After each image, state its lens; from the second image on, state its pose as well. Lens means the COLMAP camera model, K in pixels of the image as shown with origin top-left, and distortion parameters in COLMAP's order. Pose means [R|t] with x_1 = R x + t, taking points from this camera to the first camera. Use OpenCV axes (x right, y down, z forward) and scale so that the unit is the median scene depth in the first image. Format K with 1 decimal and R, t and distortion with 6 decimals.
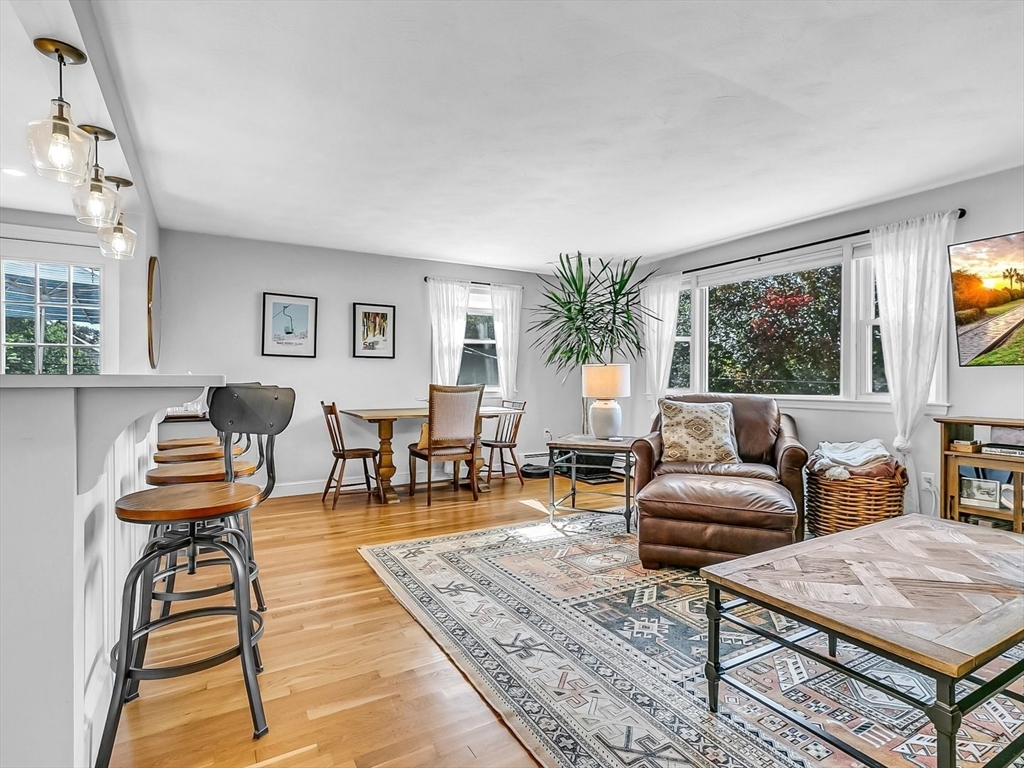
lens RADIAL K [[515.3, 0, 519.1], [0, 515.3, 383.5], [0, 0, 1]] dist [0.001286, 0.000080]
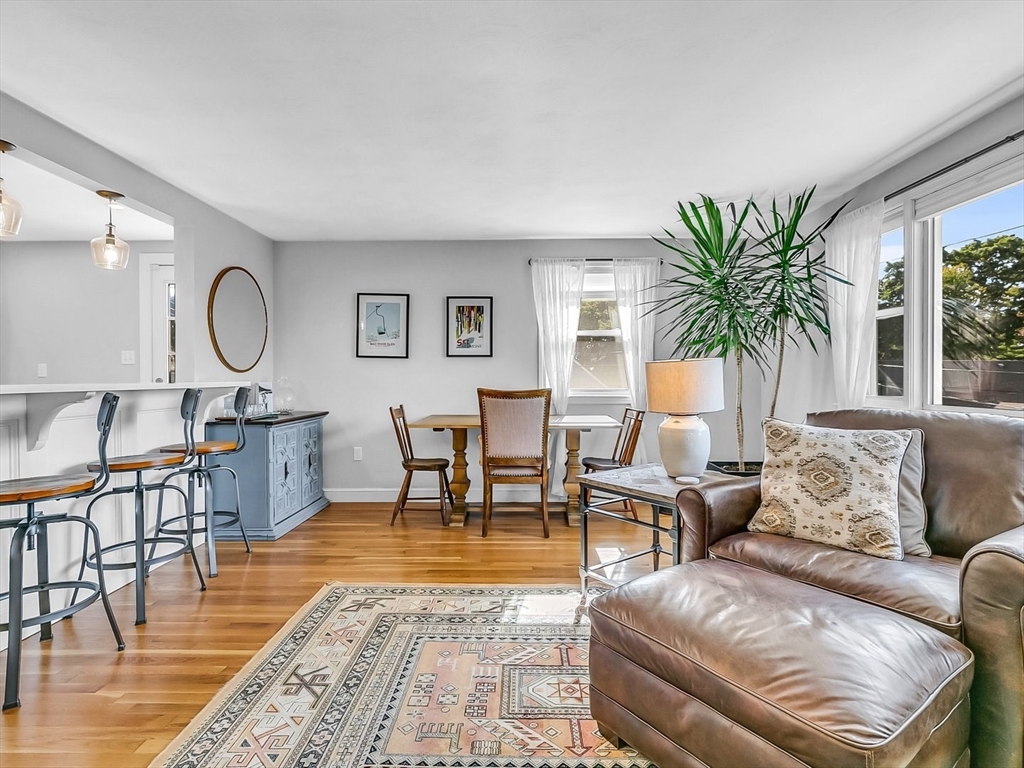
lens RADIAL K [[523.0, 0, 515.0], [0, 523.0, 379.0], [0, 0, 1]] dist [0.002228, 0.000183]
pose [[0.861326, -0.000924, -0.508052, 0.341444], [-0.000552, 0.999996, -0.002754, -0.012485], [0.508053, 0.002652, 0.861322, 0.362964]]
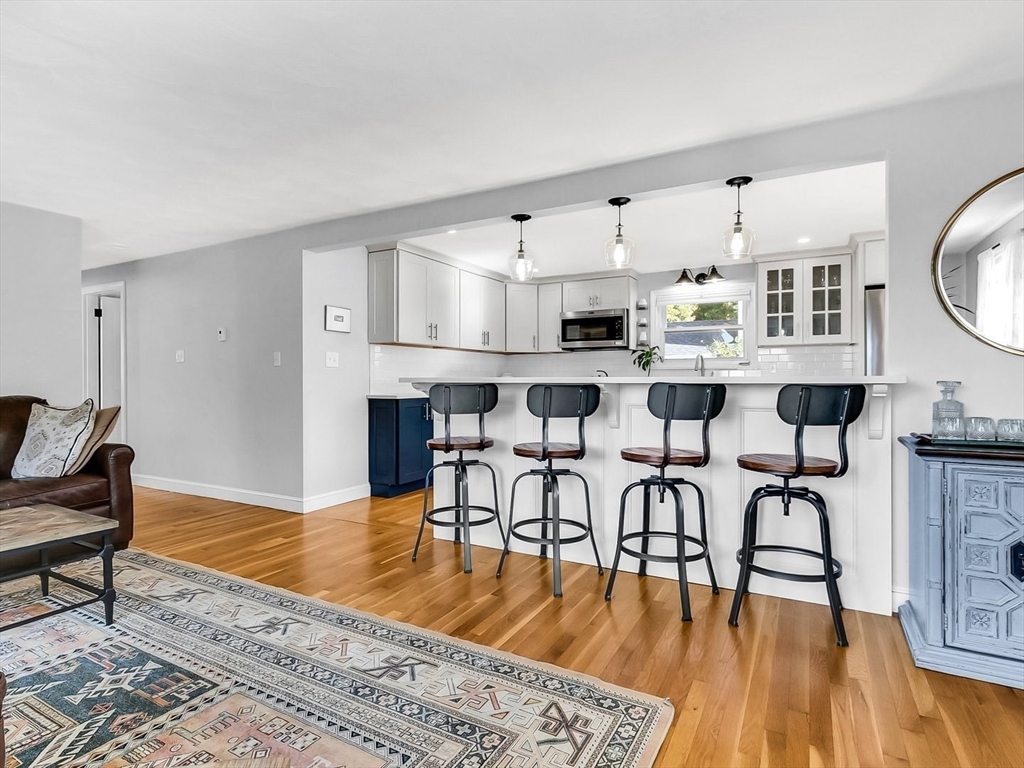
lens RADIAL K [[527.1, 0, 537.4], [0, 527.1, 374.7], [0, 0, 1]] dist [0.000801, 0.000148]
pose [[-0.839566, -0.001576, -0.543256, 0.080627], [-0.000644, 0.999998, -0.001906, -0.009363], [0.543258, -0.001250, -0.839565, 1.203636]]
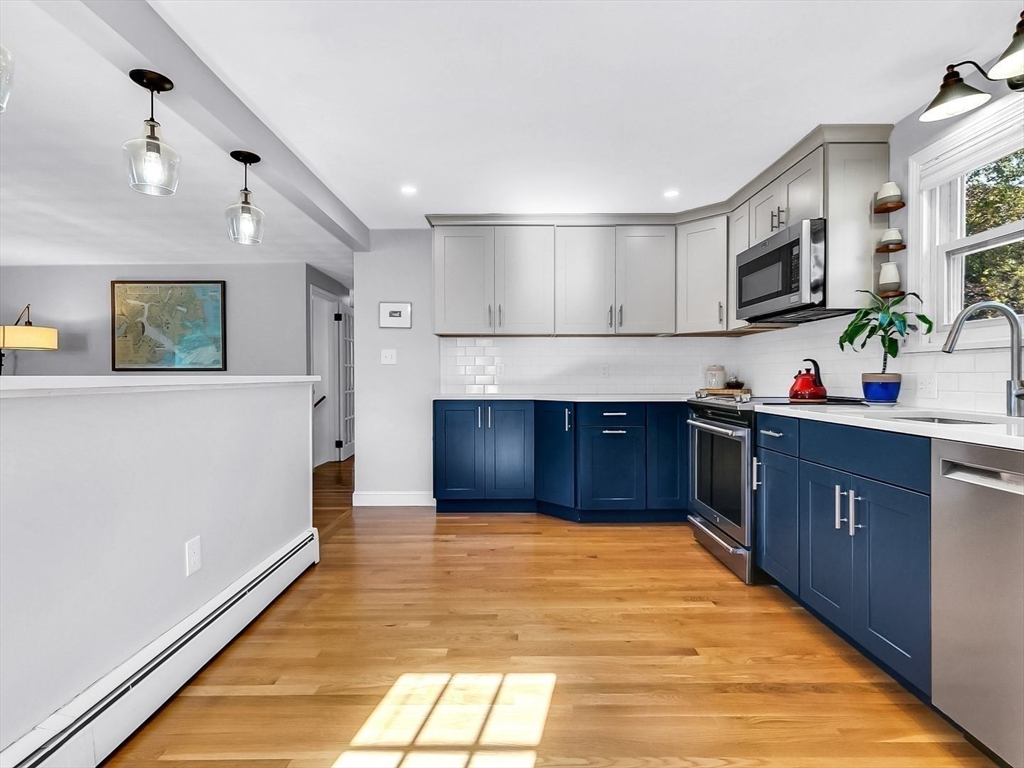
lens RADIAL K [[550.7, 0, 524.3], [0, 550.7, 382.1], [0, 0, 1]] dist [0.001536, 0.000472]
pose [[-0.867399, -0.000591, 0.497613, -1.036719], [0.007484, 0.999871, 0.014234, -0.006127], [-0.497557, 0.016071, -0.867282, 0.852424]]
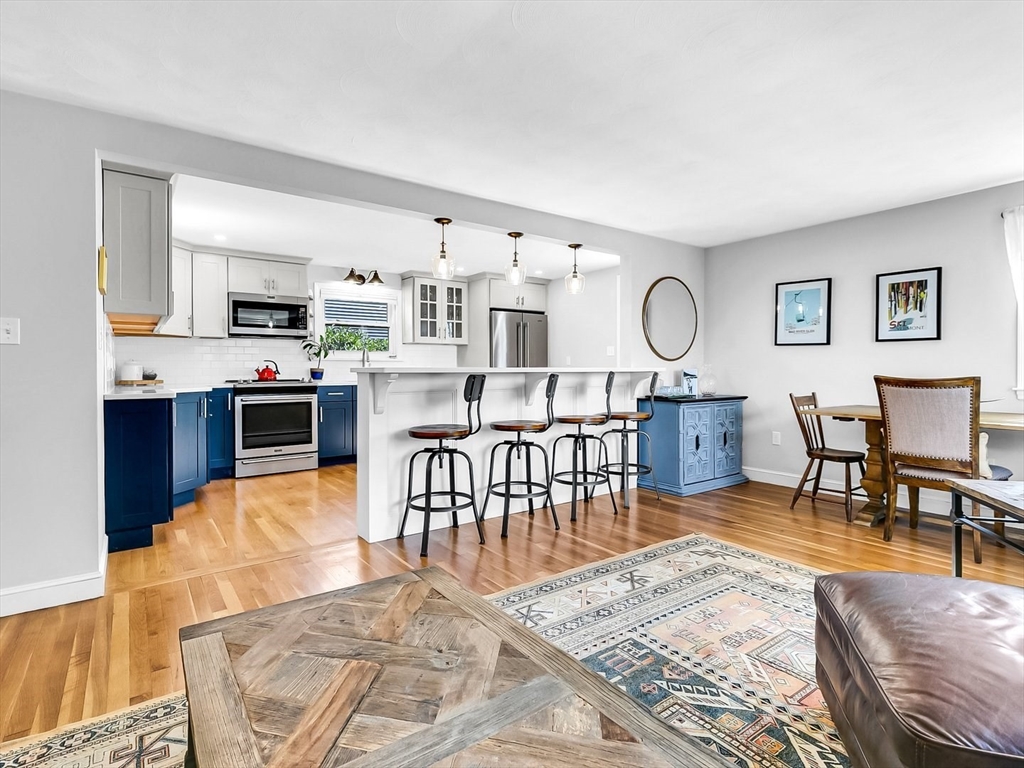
lens RADIAL K [[514.7, 0, 511.1], [0, 514.7, 374.7], [0, 0, 1]] dist [0.000659, -0.000472]
pose [[0.112300, 0.012939, -0.993590, 0.581941], [-0.005214, 0.999909, 0.012432, -0.007195], [0.993661, 0.003785, 0.112357, 0.451050]]
